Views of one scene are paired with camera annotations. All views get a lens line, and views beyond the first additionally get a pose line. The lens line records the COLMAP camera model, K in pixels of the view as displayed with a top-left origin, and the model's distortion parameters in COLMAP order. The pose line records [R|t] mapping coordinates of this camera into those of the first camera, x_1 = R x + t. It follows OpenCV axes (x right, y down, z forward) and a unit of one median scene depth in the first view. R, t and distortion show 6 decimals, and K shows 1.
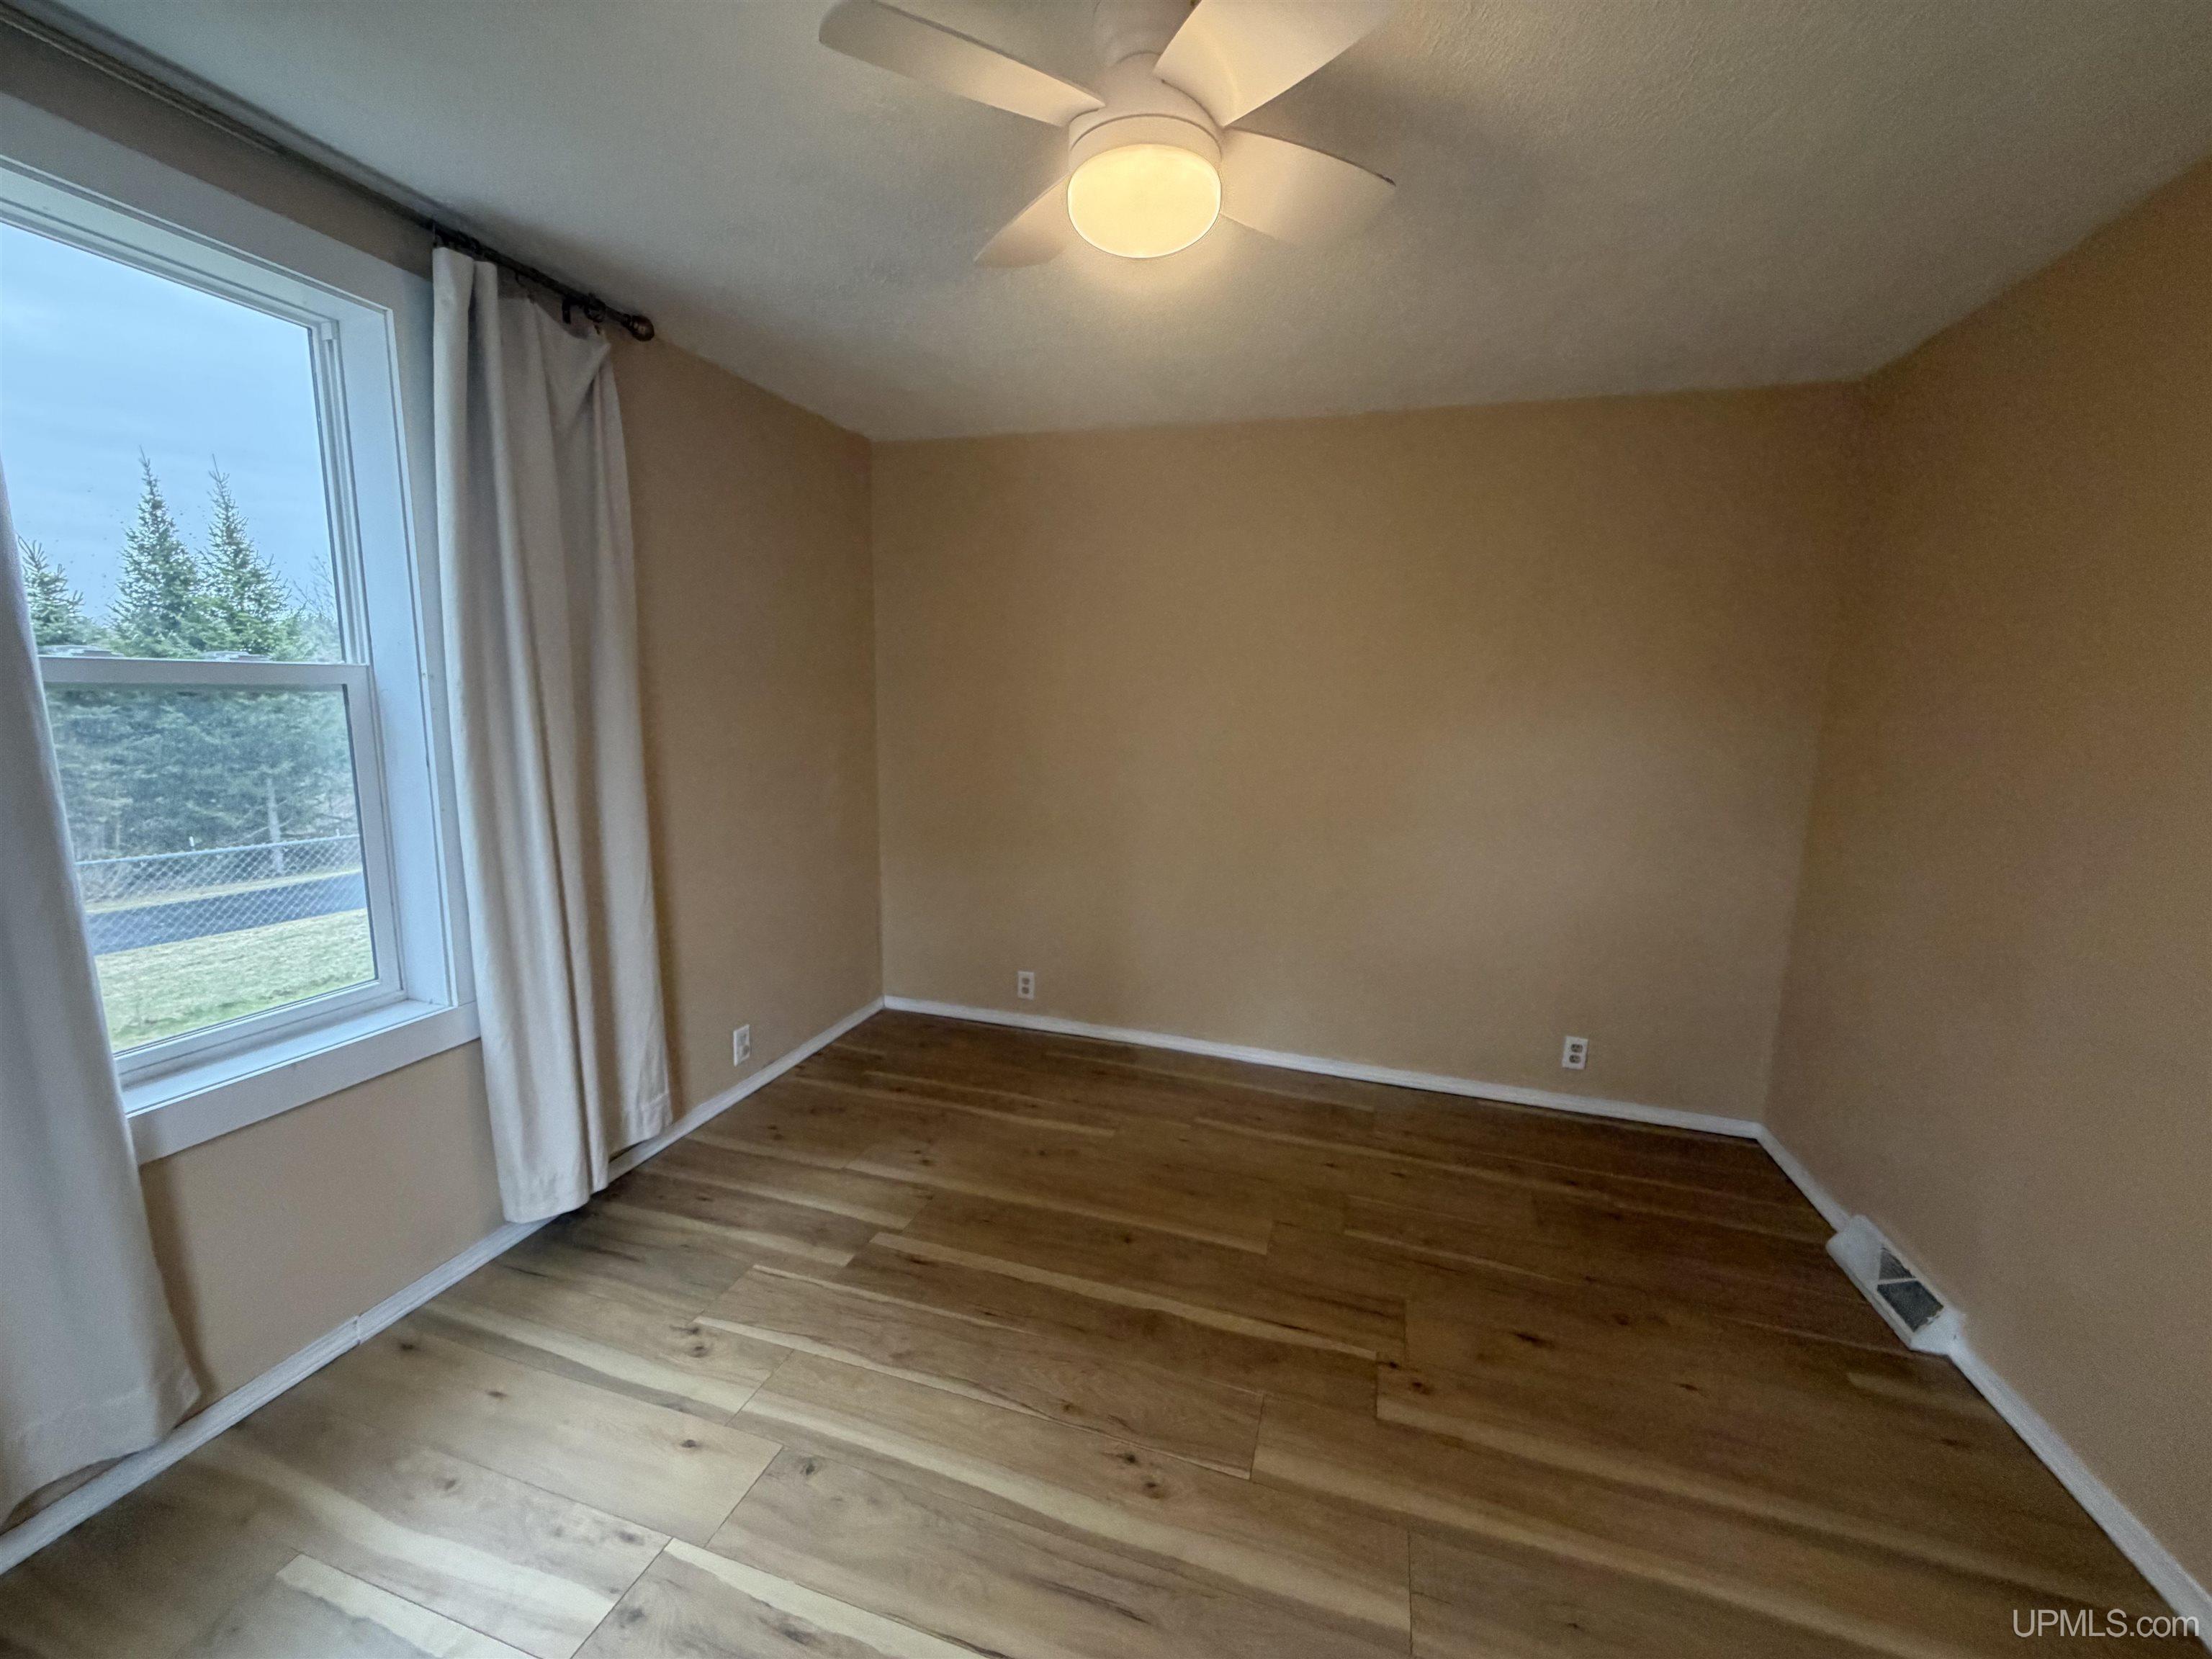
lens RADIAL K [[877.1, 0, 1100.0], [0, 877.1, 828.5], [0, 0, 1]] dist [-0.003388, -0.000229]
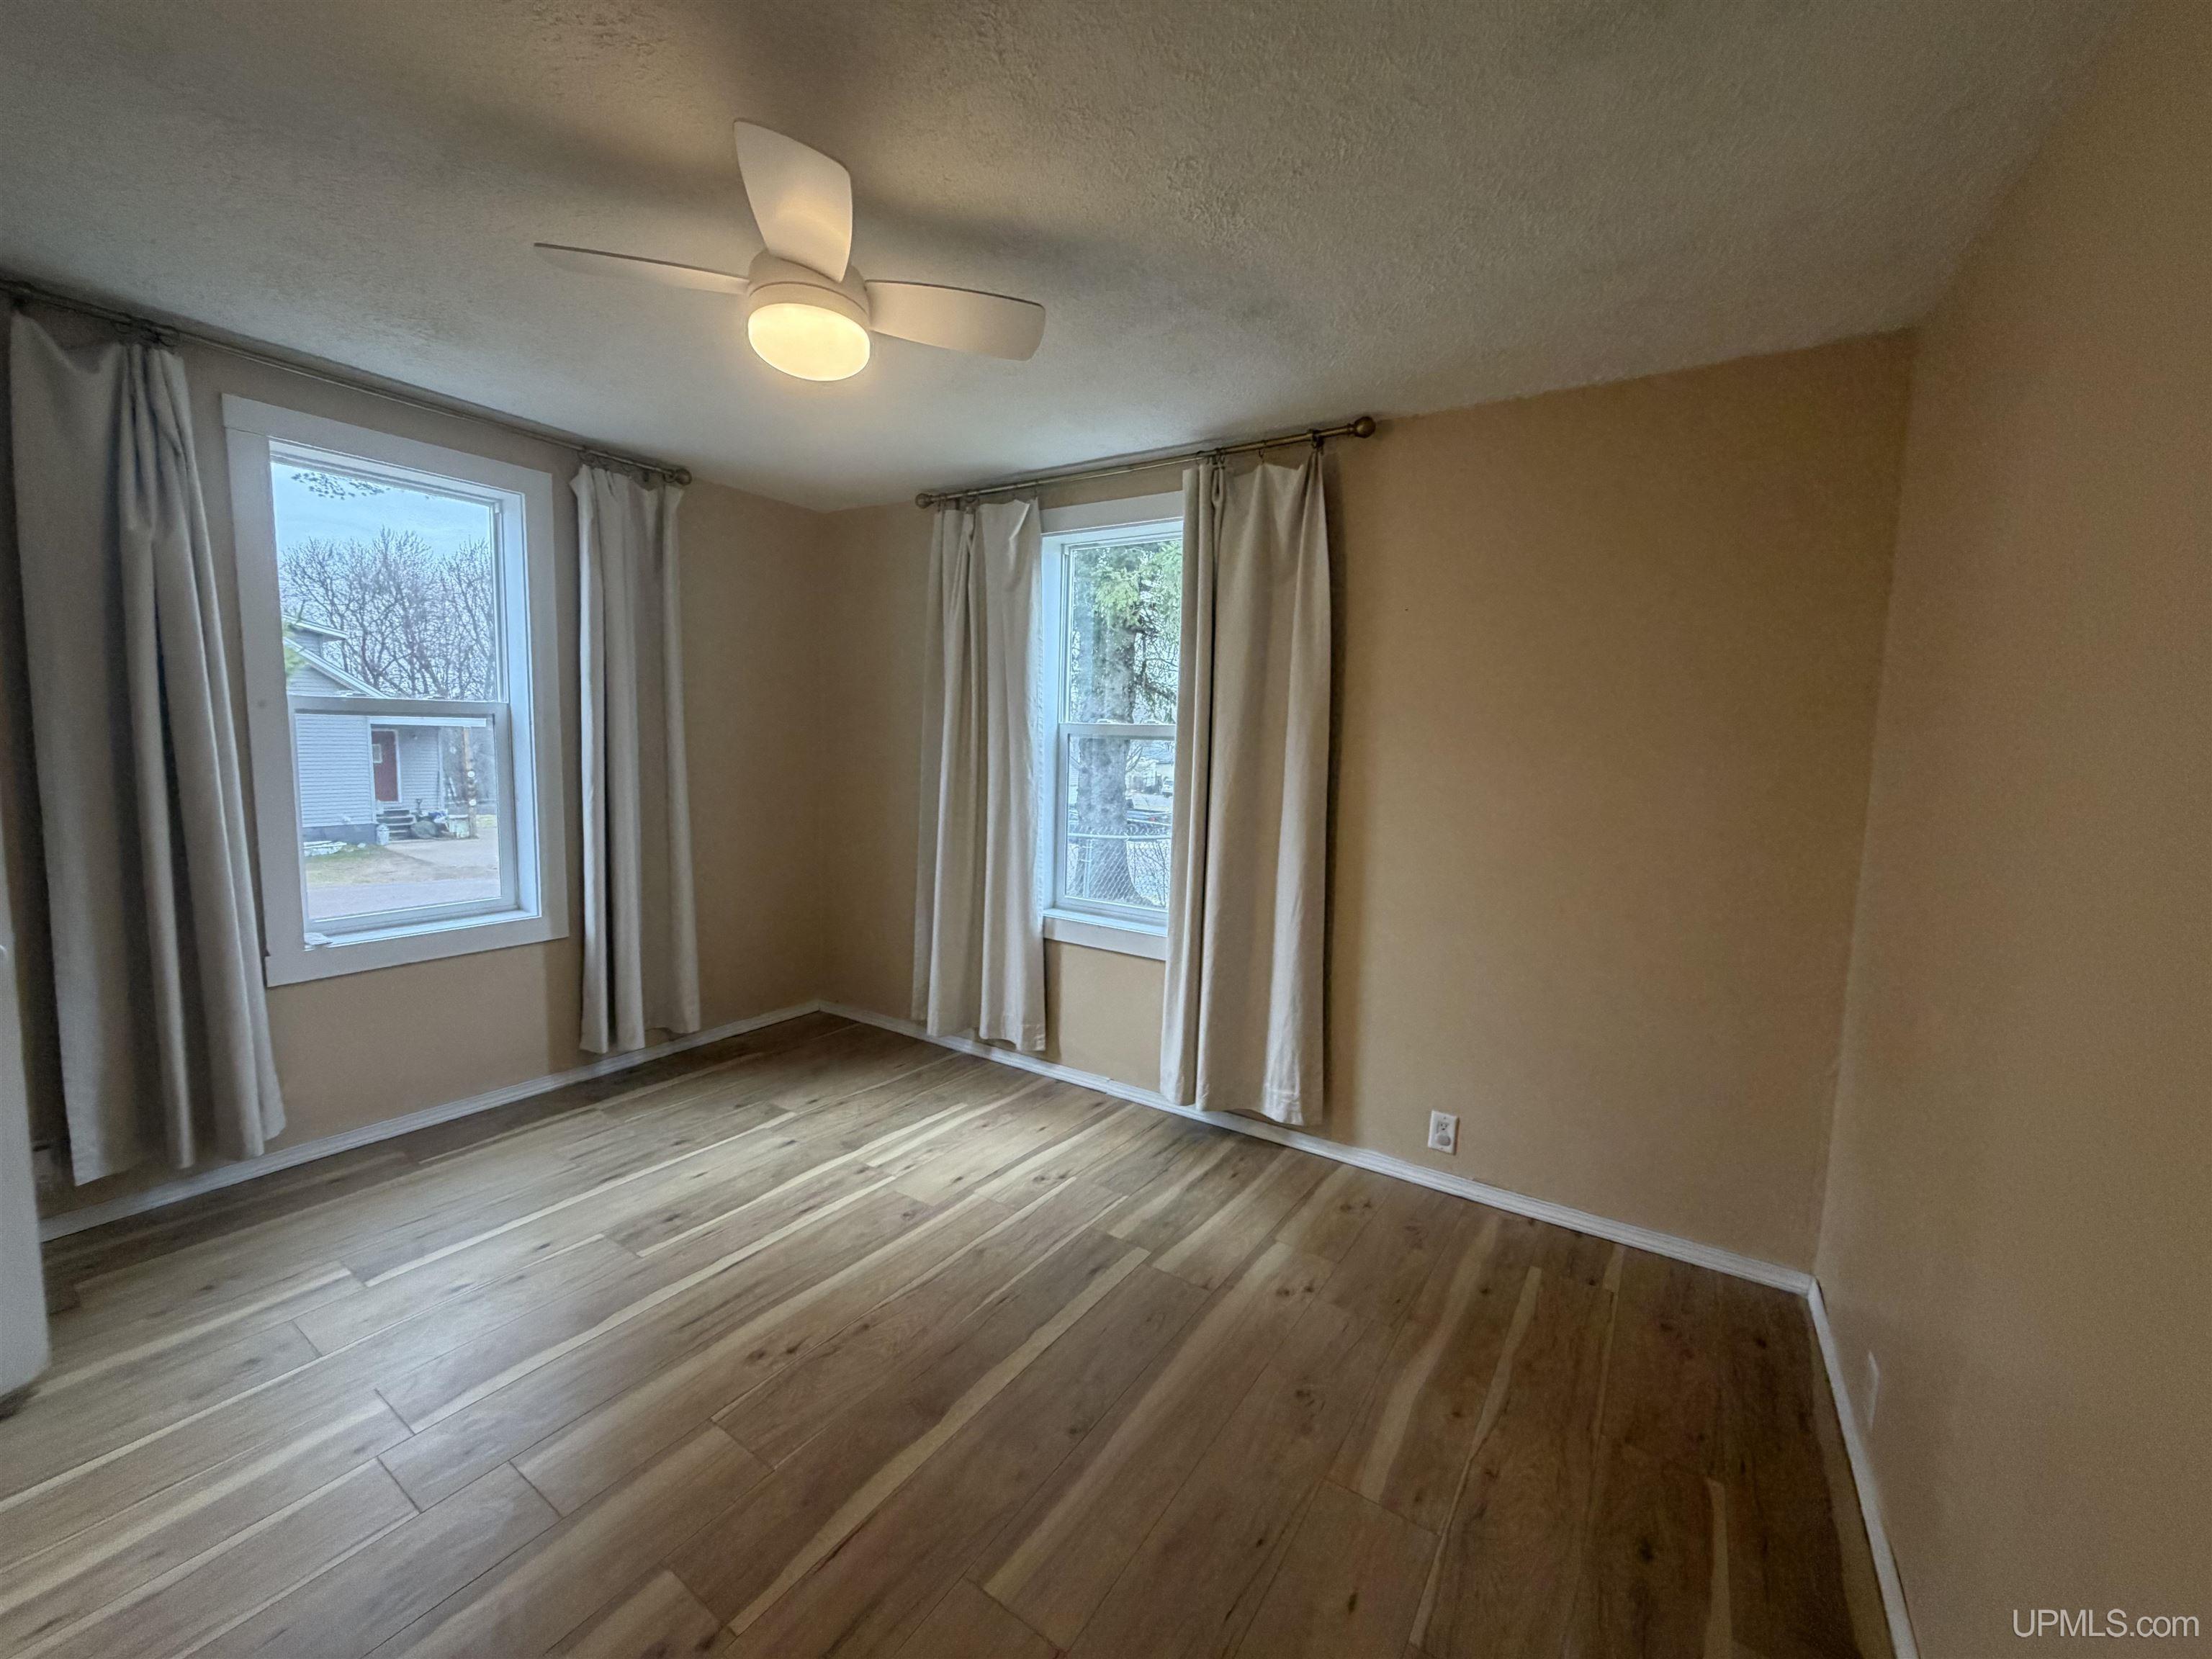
lens RADIAL K [[877.1, 0, 1101.7], [0, 877.1, 836.7], [0, 0, 1]] dist [-0.003388, -0.000229]
pose [[-0.272546, 0.076943, -0.959061, 0.766355], [-0.187871, 0.973354, 0.131479, -0.150564], [0.943622, 0.216014, -0.250828, 1.171757]]
